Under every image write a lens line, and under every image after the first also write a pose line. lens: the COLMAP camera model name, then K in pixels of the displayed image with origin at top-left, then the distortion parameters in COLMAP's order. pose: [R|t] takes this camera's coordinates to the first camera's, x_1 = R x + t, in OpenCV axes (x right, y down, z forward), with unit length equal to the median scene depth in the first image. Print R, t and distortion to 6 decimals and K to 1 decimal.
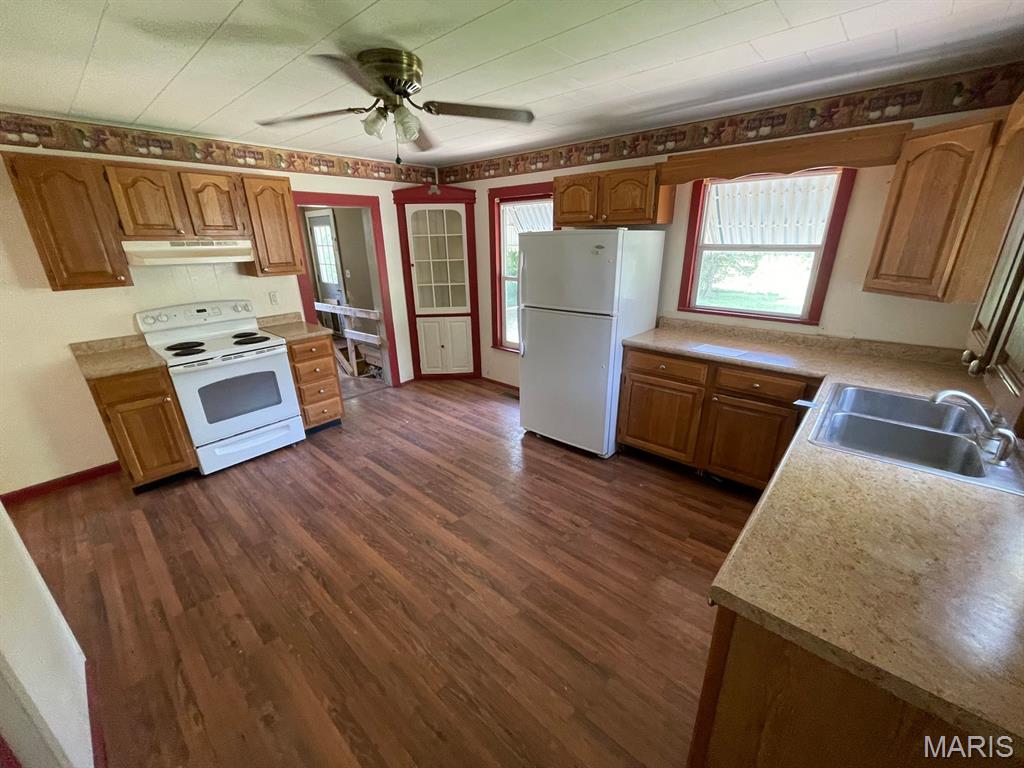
lens RADIAL K [[414.9, 0, 511.4], [0, 414.9, 388.7], [0, 0, 1]] dist [0.000369, 0.000951]
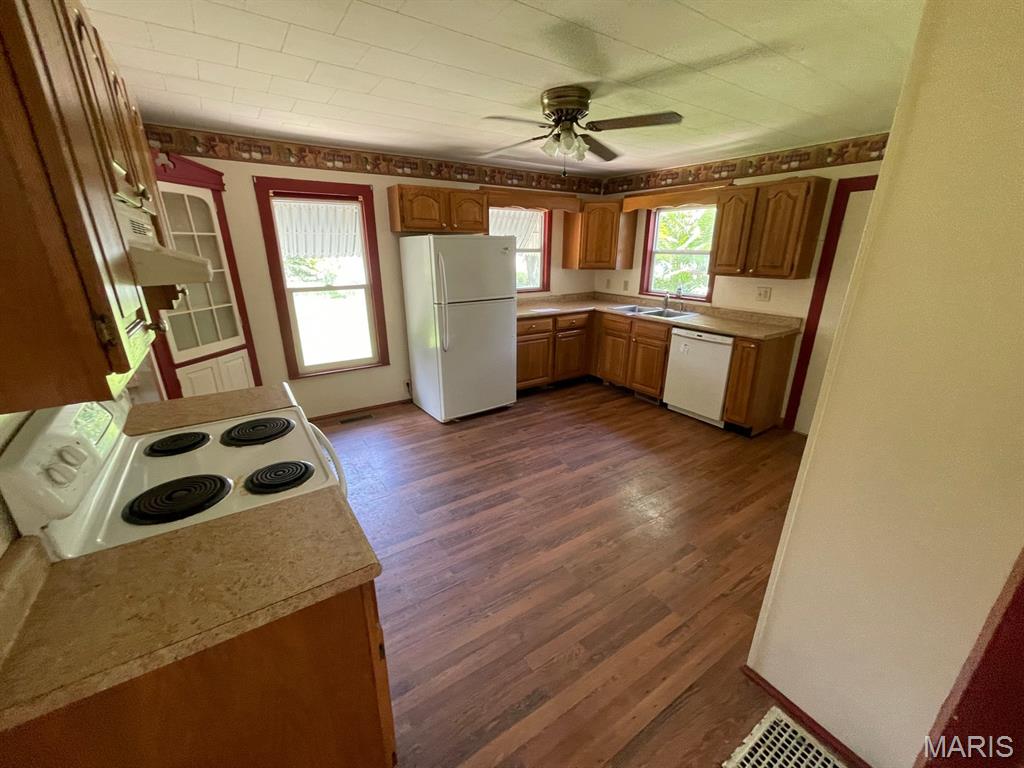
lens RADIAL K [[414.9, 0, 511.4], [0, 414.9, 388.7], [0, 0, 1]] dist [0.000369, 0.000951]
pose [[0.242063, -0.299047, 0.923026, -1.120119], [0.330117, 0.919946, 0.211476, -0.187787], [-0.912375, 0.253516, 0.321406, 0.624366]]
